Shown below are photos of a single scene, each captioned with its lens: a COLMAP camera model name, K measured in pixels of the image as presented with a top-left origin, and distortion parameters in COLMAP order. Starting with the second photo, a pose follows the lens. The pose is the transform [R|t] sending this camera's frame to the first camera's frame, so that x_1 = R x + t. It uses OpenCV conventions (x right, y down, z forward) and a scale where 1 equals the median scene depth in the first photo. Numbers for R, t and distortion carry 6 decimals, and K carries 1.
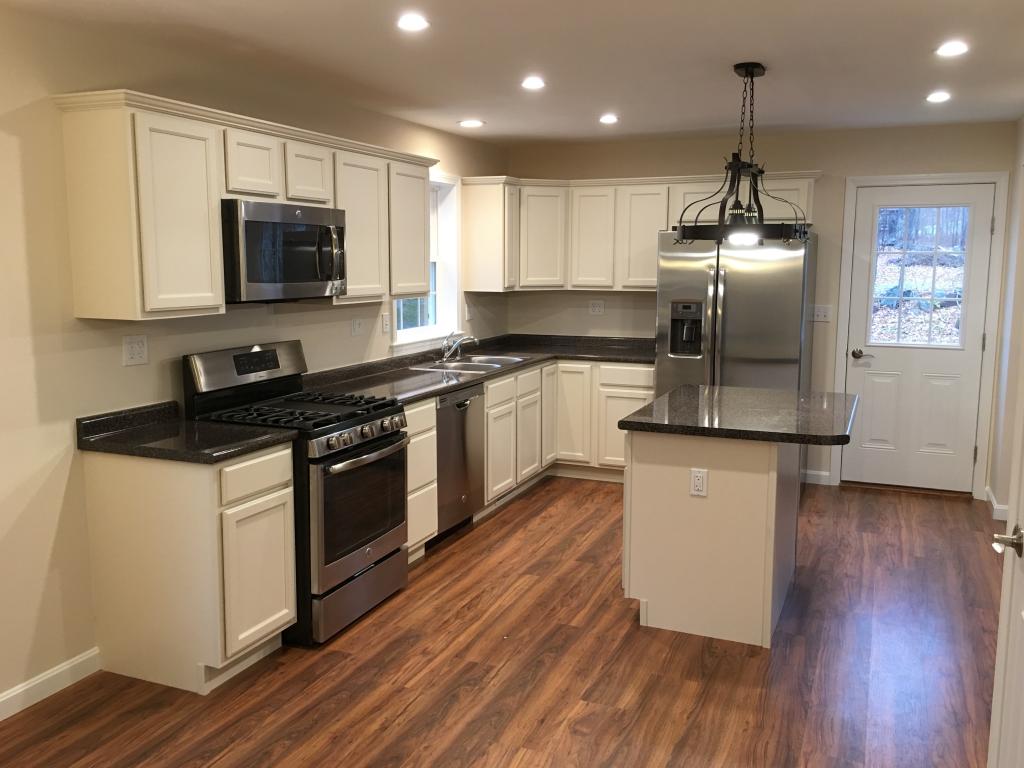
lens RADIAL K [[891.7, 0, 511.6], [0, 891.7, 382.8], [0, 0, 1]] dist [0.076027, 0.001338]
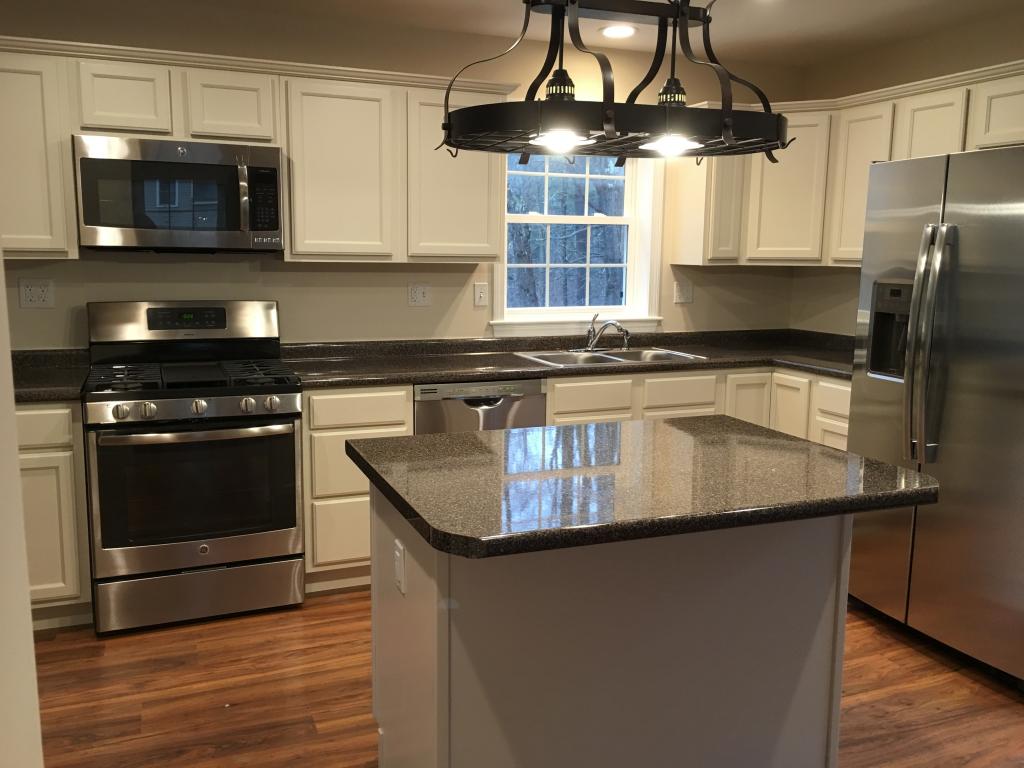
lens RADIAL K [[871.6, 0, 511.6], [0, 871.6, 385.3], [0, 0, 1]] dist [0.028013, -0.016371]
pose [[0.703810, 0.114237, -0.701143, 0.453152], [-0.108811, 0.992675, 0.052512, -0.029660], [0.702005, 0.039333, 0.711085, 0.456802]]
